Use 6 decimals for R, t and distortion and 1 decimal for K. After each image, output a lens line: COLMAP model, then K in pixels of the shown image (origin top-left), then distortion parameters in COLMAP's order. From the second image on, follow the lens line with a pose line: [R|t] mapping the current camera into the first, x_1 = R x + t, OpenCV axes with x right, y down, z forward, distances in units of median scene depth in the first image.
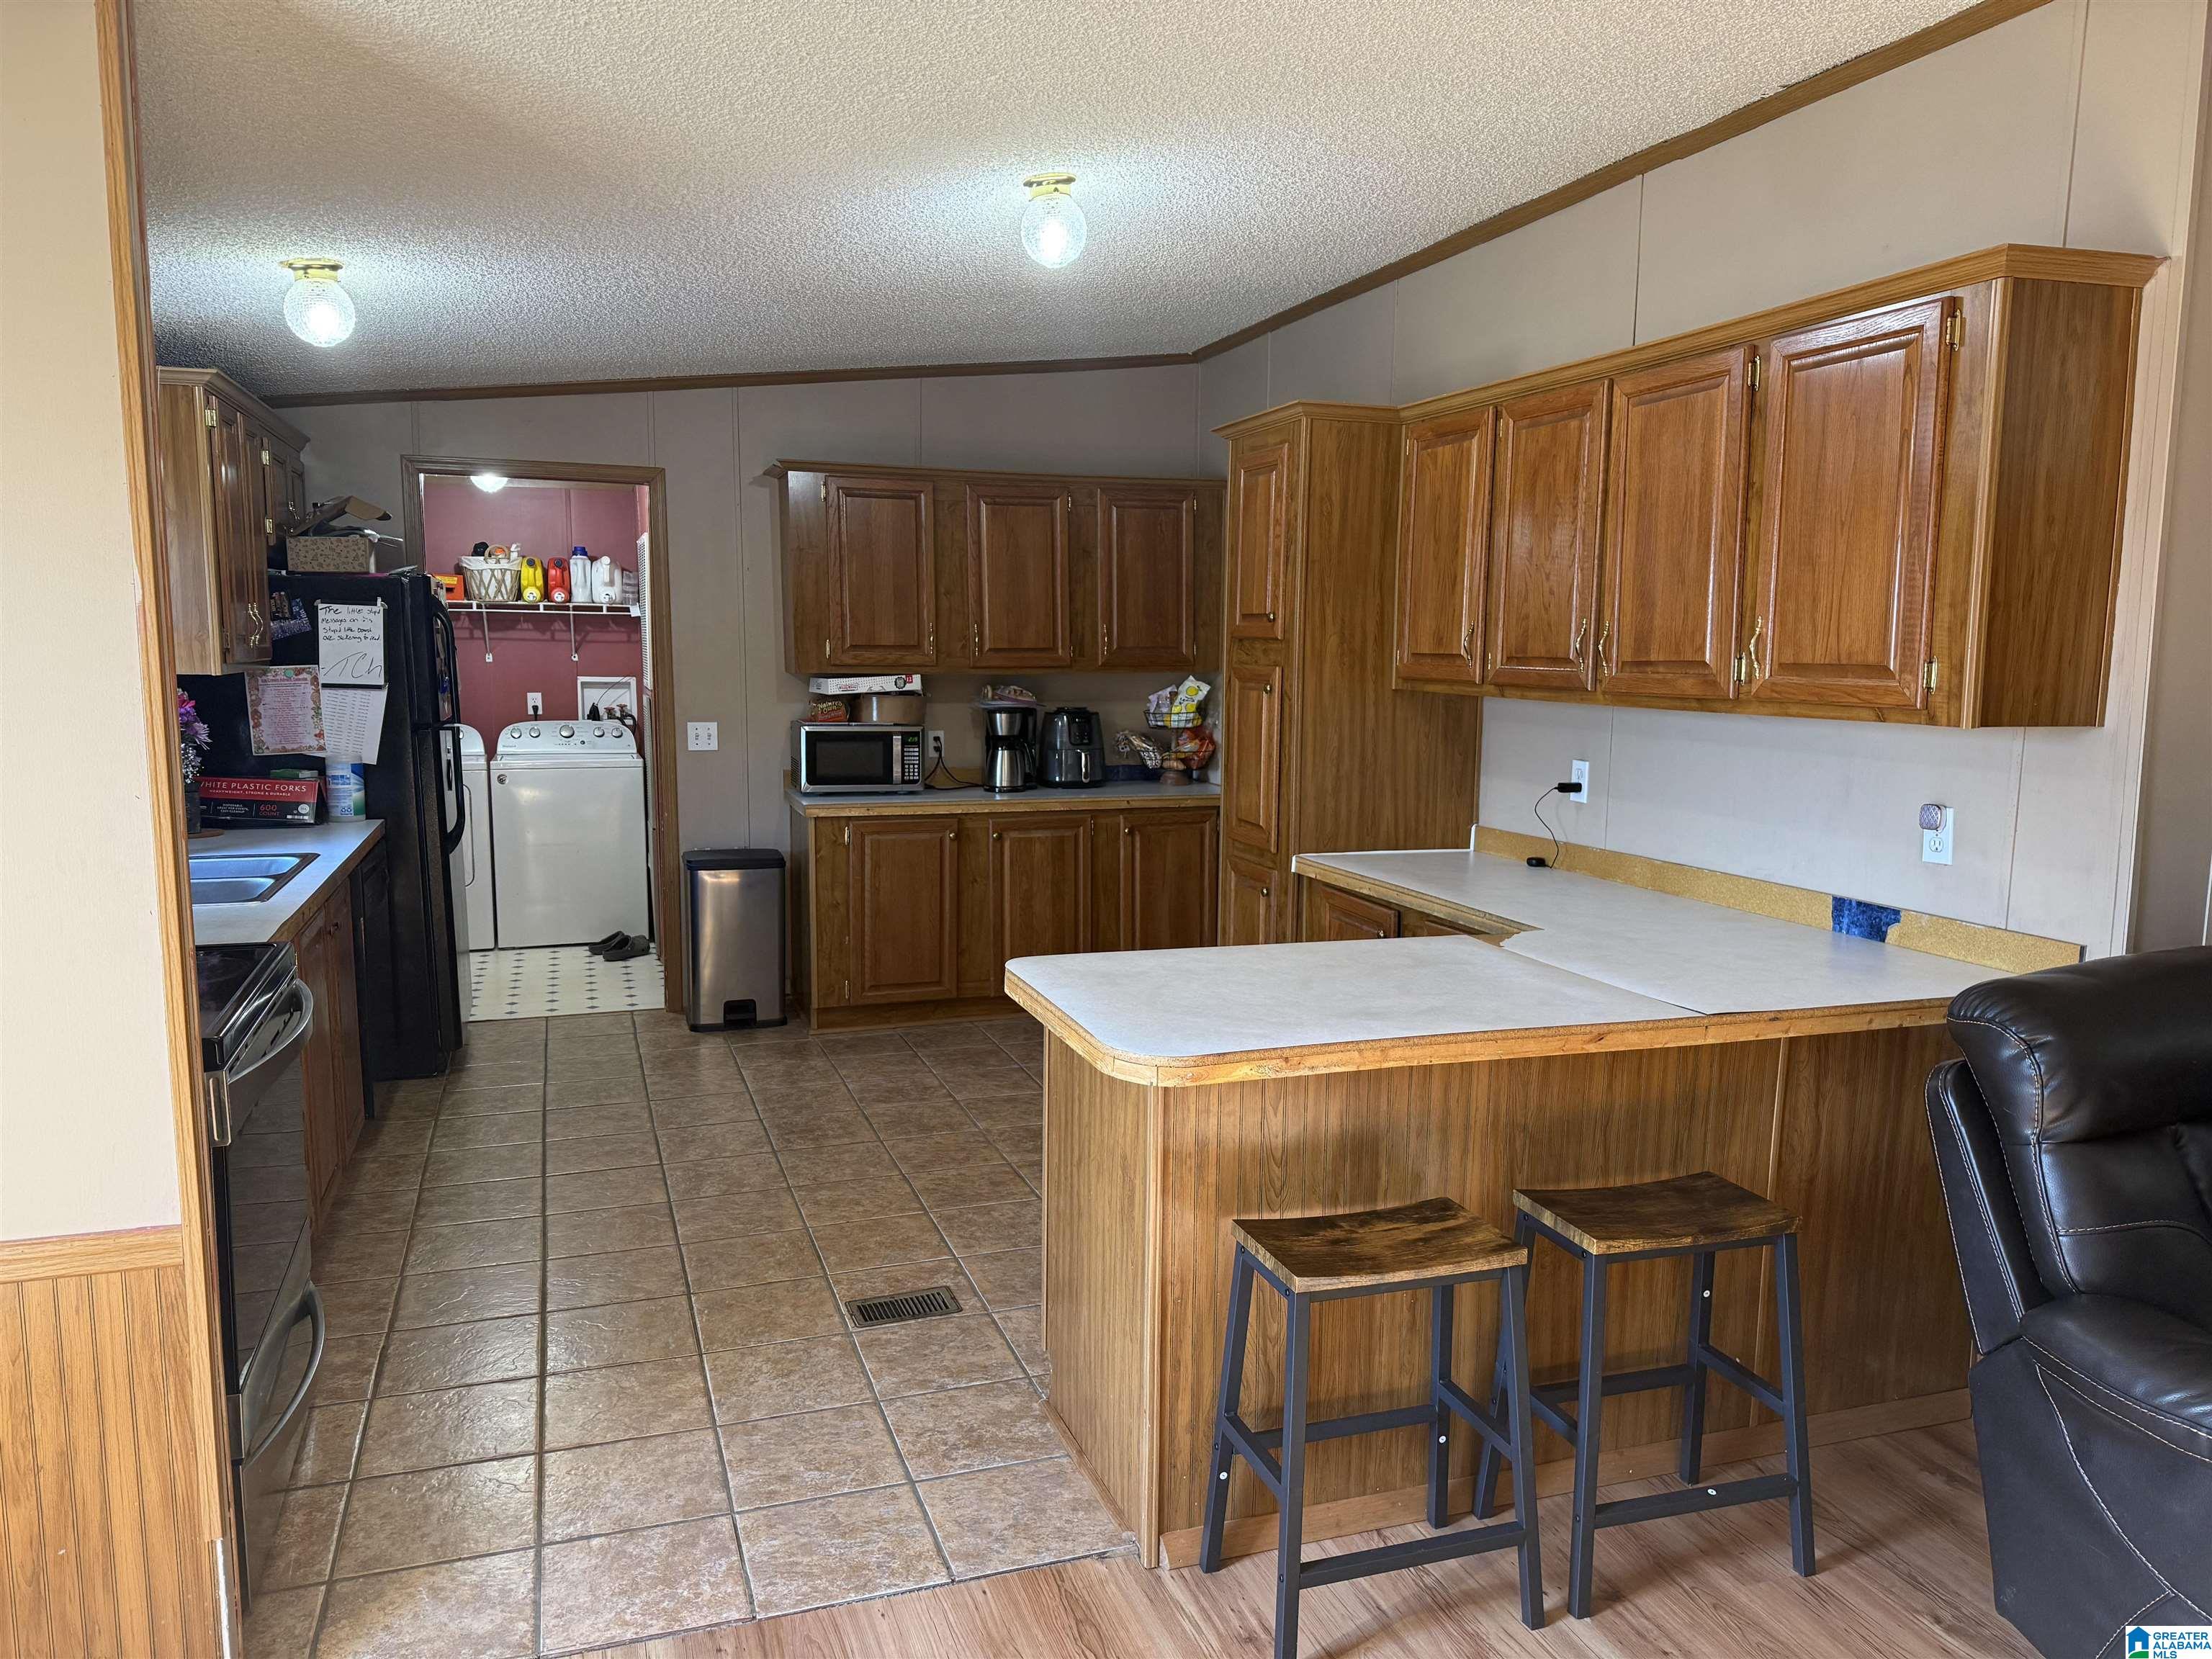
lens RADIAL K [[1553.7, 0, 1112.0], [0, 1553.7, 832.0], [0, 0, 1]] dist [0.177567, -0.317118]
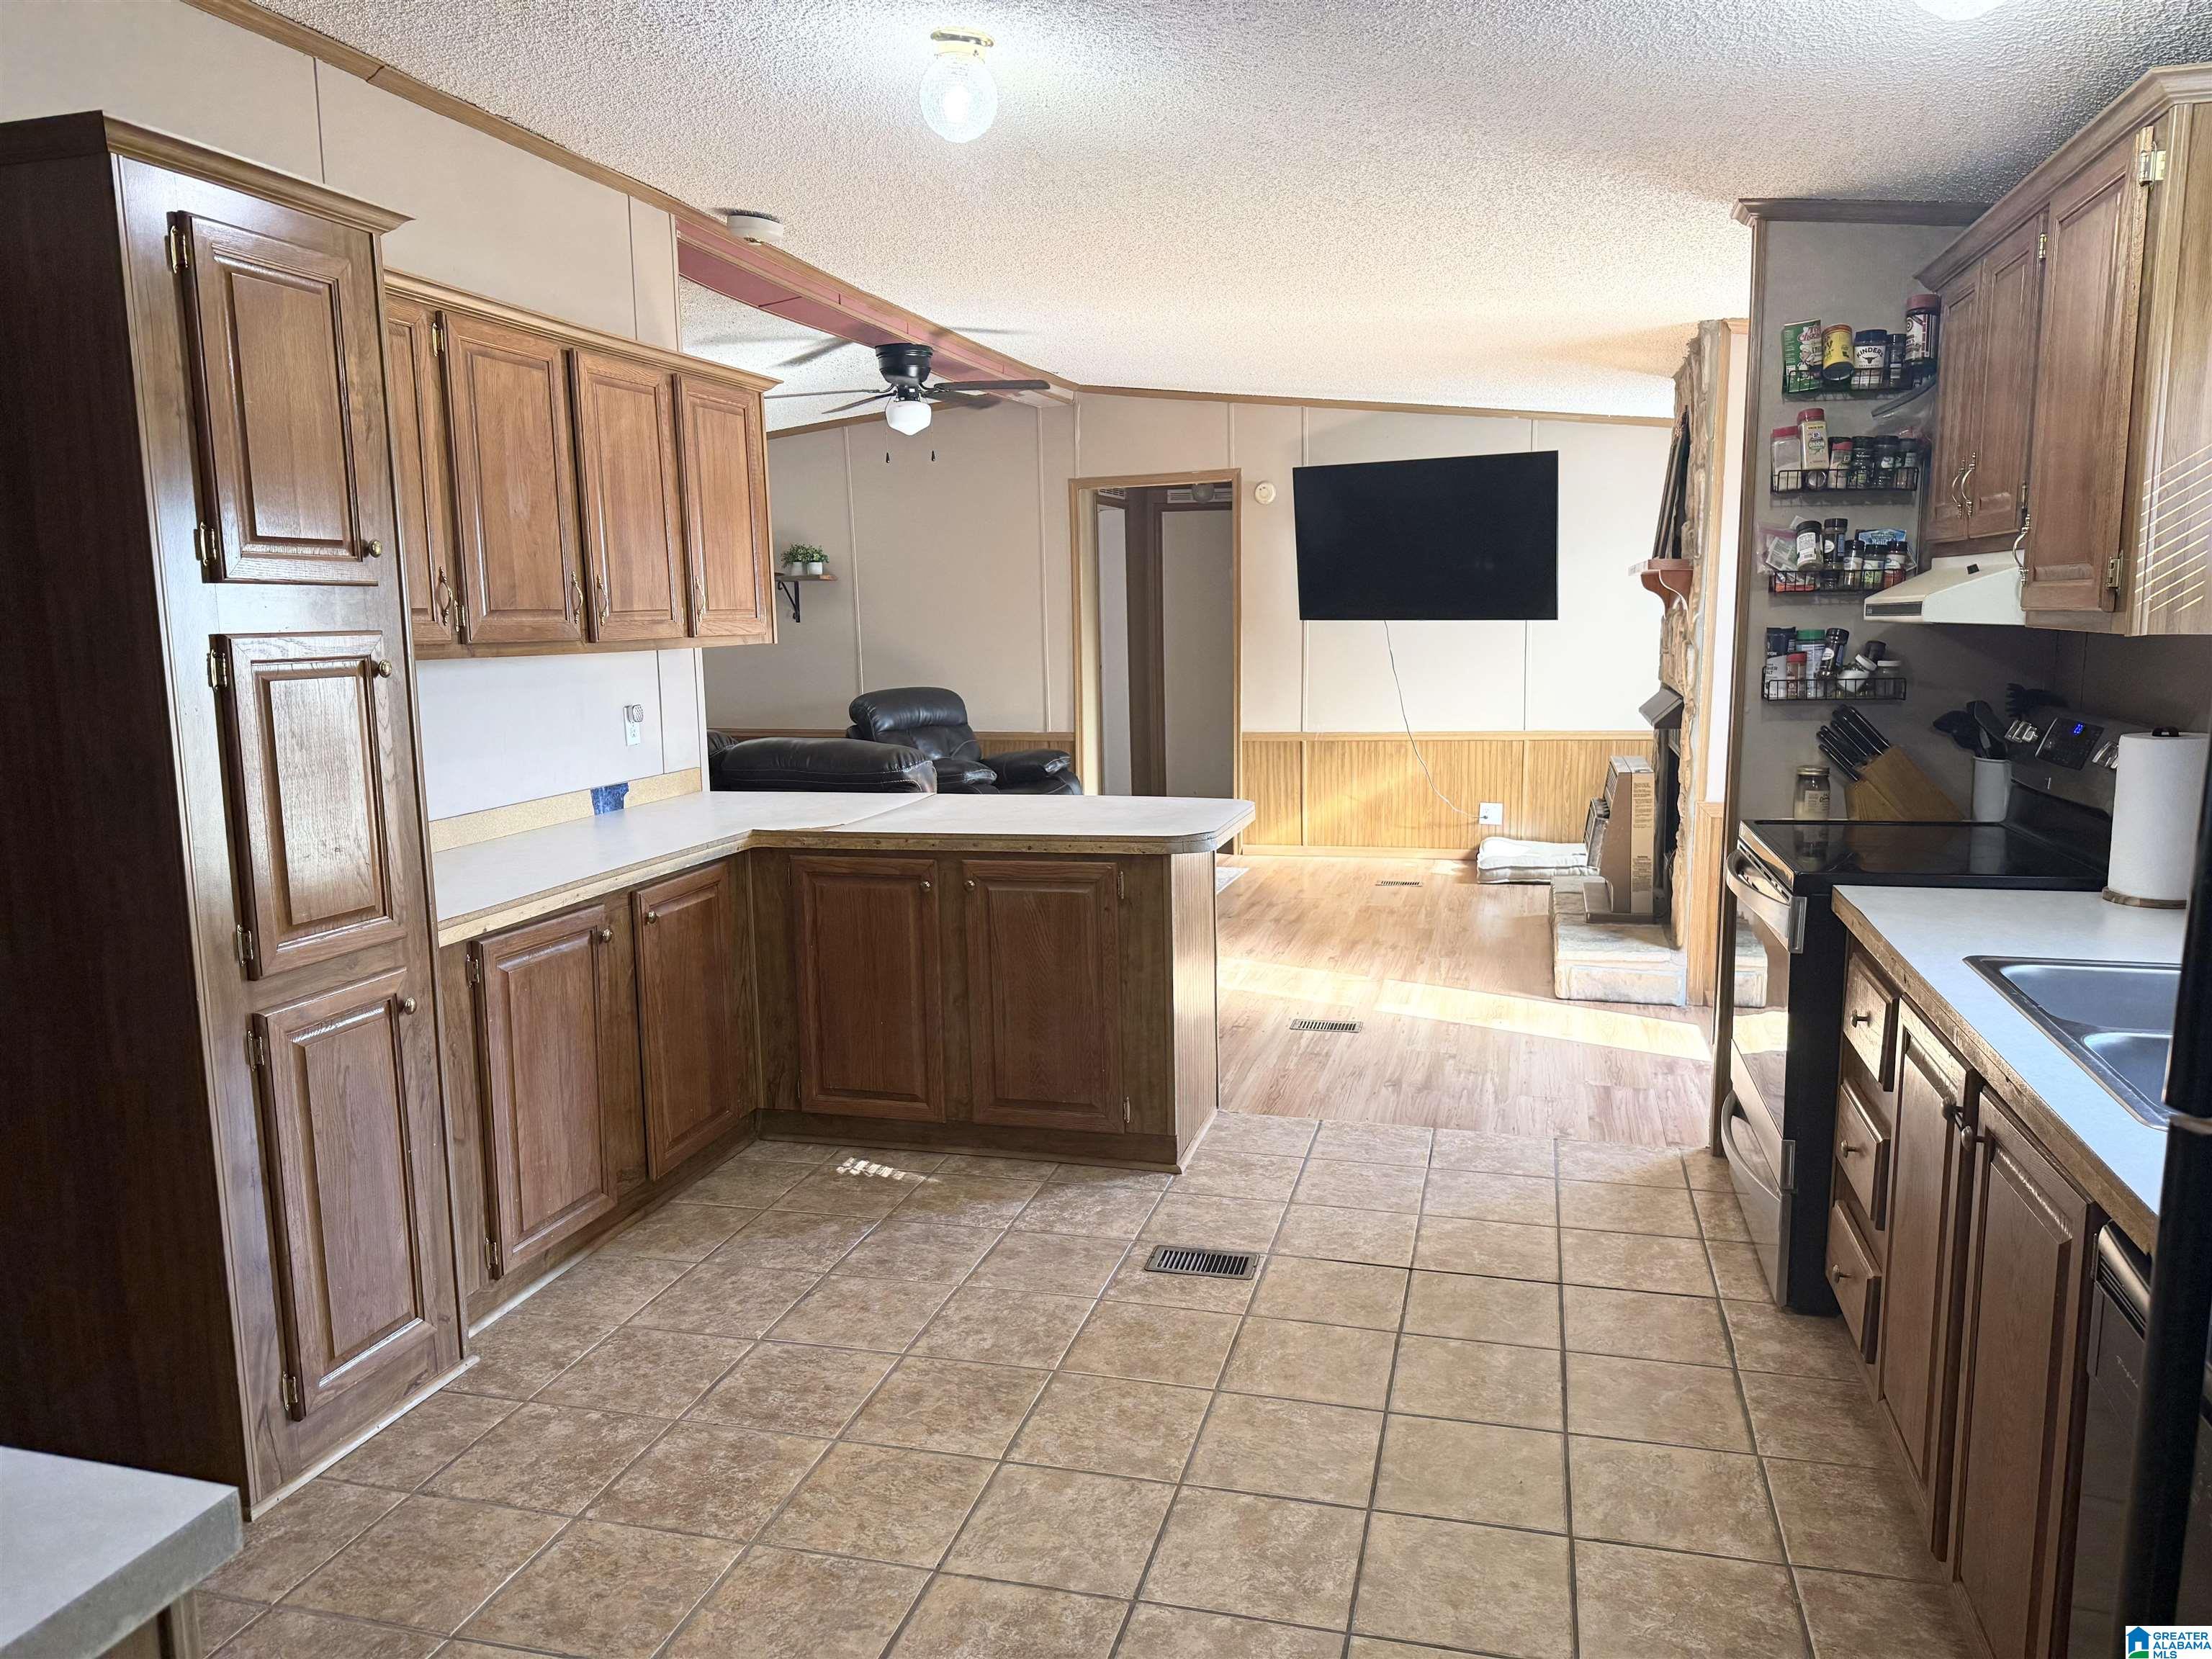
lens RADIAL K [[1553.7, 0, 1112.0], [0, 1553.7, 832.0], [0, 0, 1]] dist [0.177567, -0.317118]
pose [[-0.825630, -0.072003, 0.559599, -0.632144], [0.084547, 0.964836, 0.248884, -0.212922], [-0.557842, 0.252798, -0.790510, 1.787040]]
